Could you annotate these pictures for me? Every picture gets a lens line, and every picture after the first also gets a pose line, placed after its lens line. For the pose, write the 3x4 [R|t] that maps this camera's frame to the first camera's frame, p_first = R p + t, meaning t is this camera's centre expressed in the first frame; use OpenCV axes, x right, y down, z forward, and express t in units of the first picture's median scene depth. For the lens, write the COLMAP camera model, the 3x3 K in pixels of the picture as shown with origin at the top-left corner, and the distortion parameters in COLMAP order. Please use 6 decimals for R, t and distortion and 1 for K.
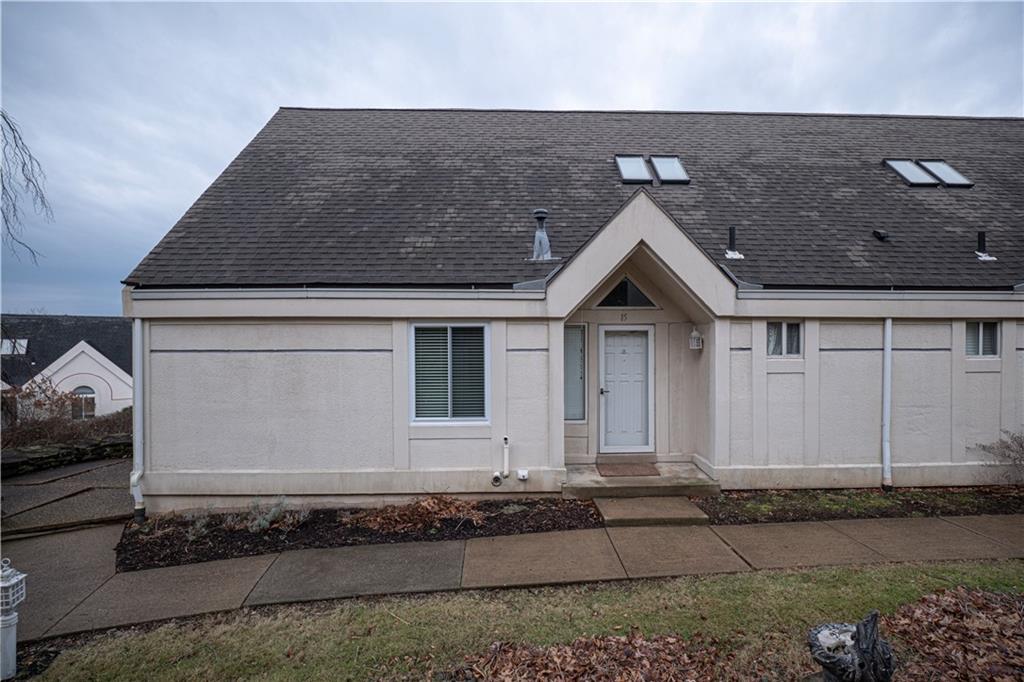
lens RADIAL K [[522.9, 0, 513.4], [0, 522.9, 338.9], [0, 0, 1]] dist [-0.018963, -0.000143]
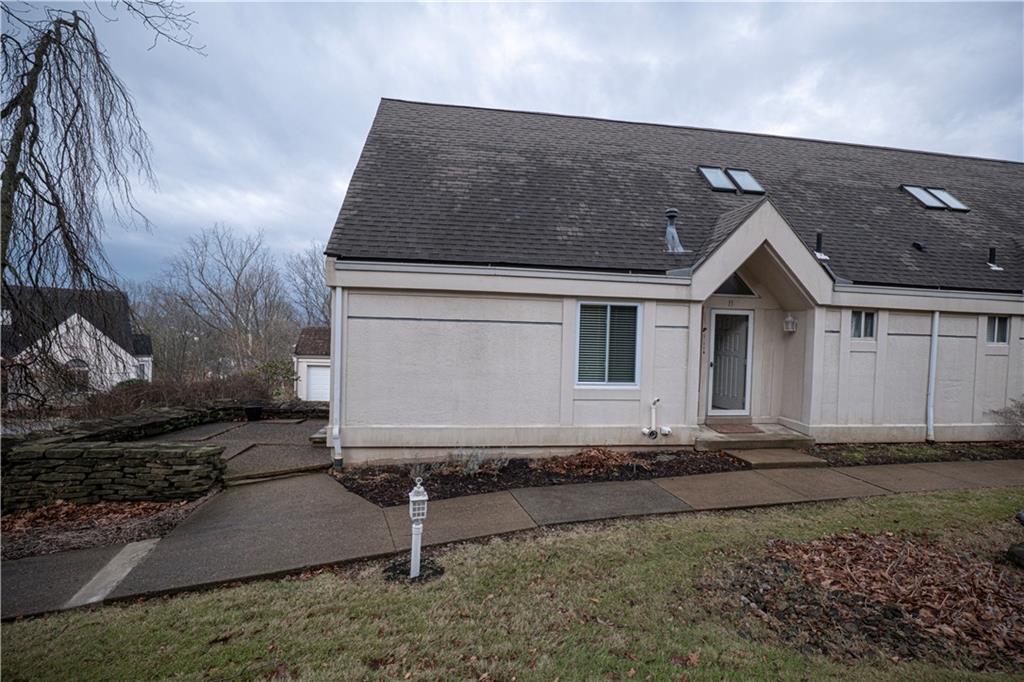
lens RADIAL K [[495.2, 0, 512.6], [0, 495.2, 339.3], [0, 0, 1]] dist [-0.027101, -0.001325]
pose [[0.993325, 0.028113, 0.111872, -0.460694], [-0.030584, 0.999323, 0.020428, 0.037752], [-0.111222, -0.023713, 0.993513, -0.082534]]
